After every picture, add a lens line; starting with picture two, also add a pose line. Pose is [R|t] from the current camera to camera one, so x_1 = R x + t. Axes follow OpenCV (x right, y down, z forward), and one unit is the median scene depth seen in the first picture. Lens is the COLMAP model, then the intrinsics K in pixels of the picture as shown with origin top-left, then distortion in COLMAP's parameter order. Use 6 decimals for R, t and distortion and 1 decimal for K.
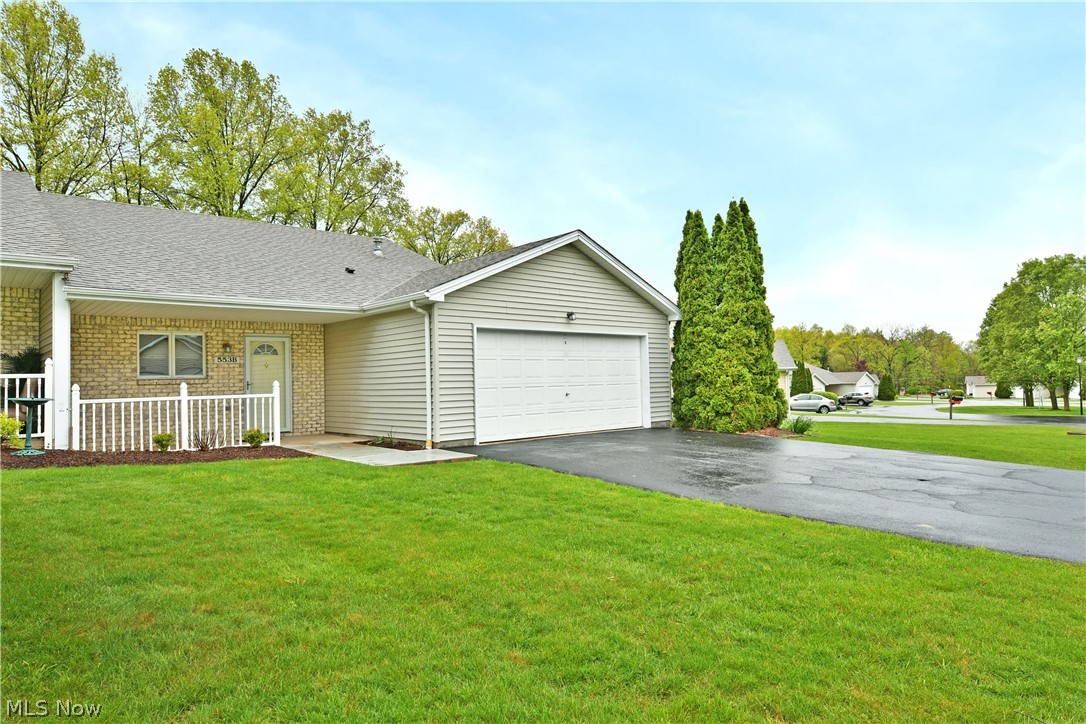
lens RADIAL K [[661.0, 0, 536.6], [0, 661.0, 361.0], [0, 0, 1]] dist [-0.007802, 0.001434]
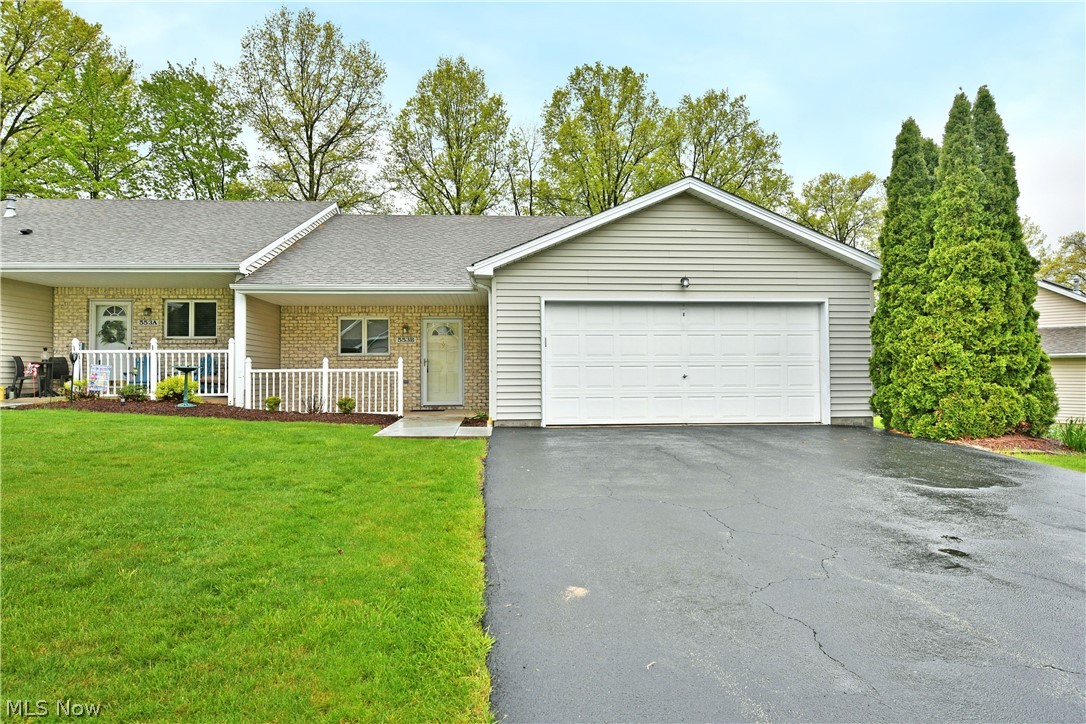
lens RADIAL K [[661.0, 0, 534.6], [0, 661.0, 362.8], [0, 0, 1]] dist [-0.007802, 0.001434]
pose [[0.784575, 0.008823, -0.619971, 0.413964], [0.005144, 0.999772, 0.020739, 0.015003], [0.620013, -0.019461, 0.784351, 0.227652]]
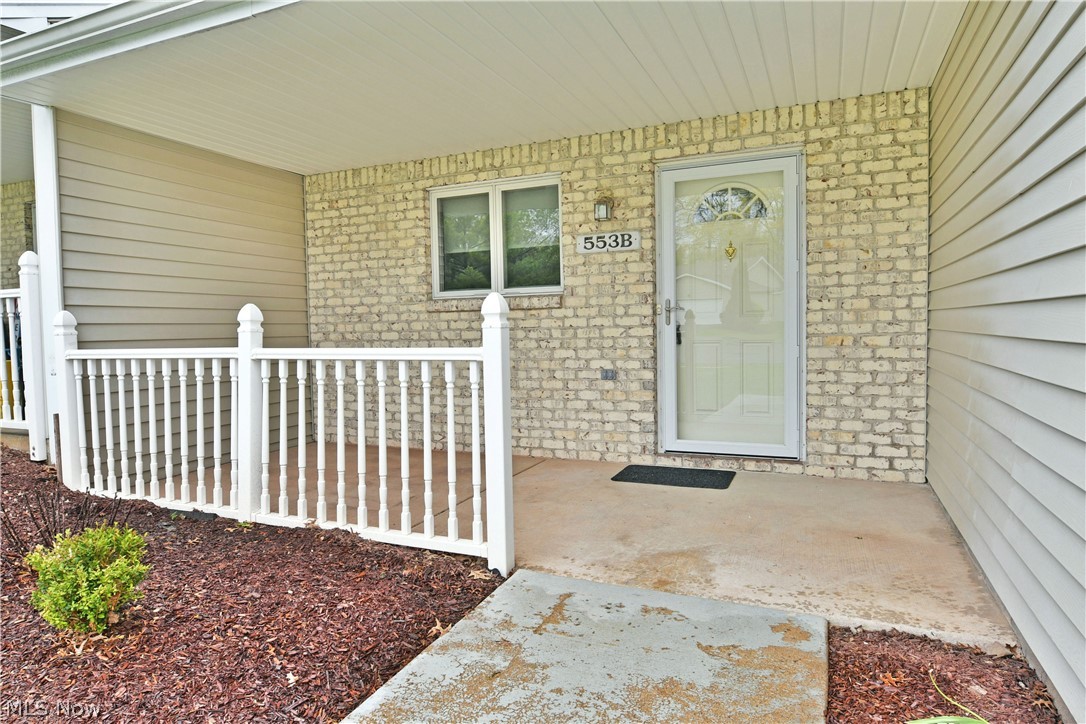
lens RADIAL K [[661.0, 0, 533.4], [0, 661.0, 354.0], [0, 0, 1]] dist [-0.007802, 0.001434]
pose [[0.408002, 0.057150, -0.911191, -0.147331], [0.036175, 0.996243, 0.078683, 0.028873], [0.912264, -0.065065, 0.404402, 0.793271]]
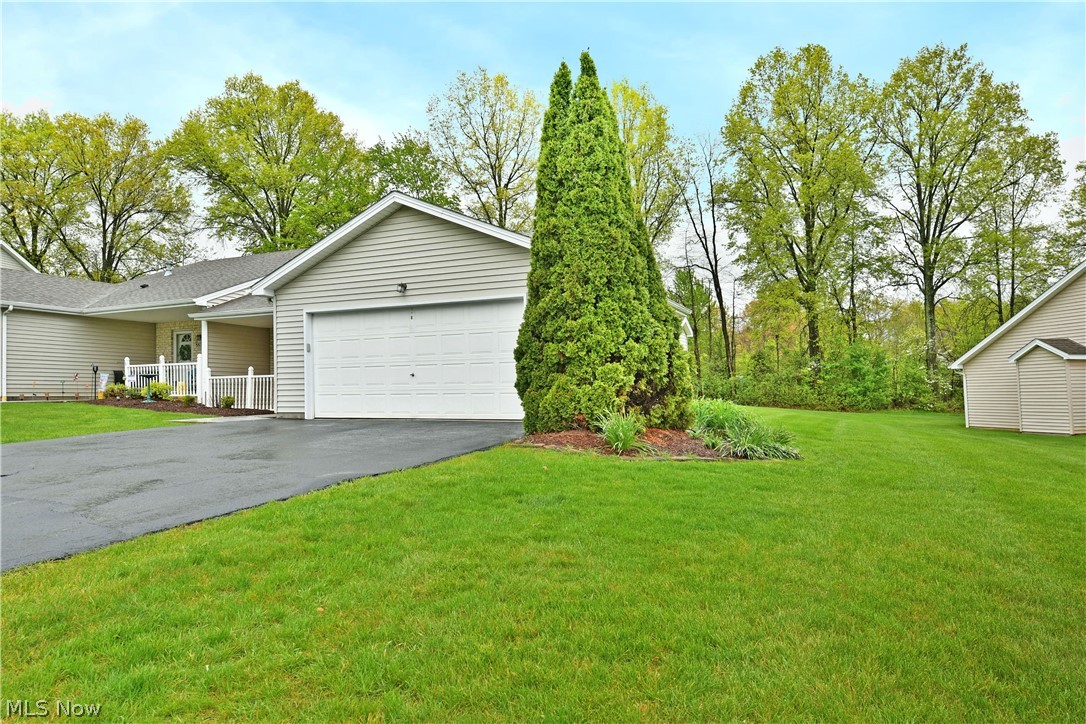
lens RADIAL K [[661.0, 0, 546.6], [0, 661.0, 368.9], [0, 0, 1]] dist [-0.007802, 0.001434]
pose [[0.410310, -0.015851, -0.911808, 0.942865], [0.028152, 0.999593, -0.004709, 0.051989], [0.911511, -0.023737, 0.410589, 0.794743]]
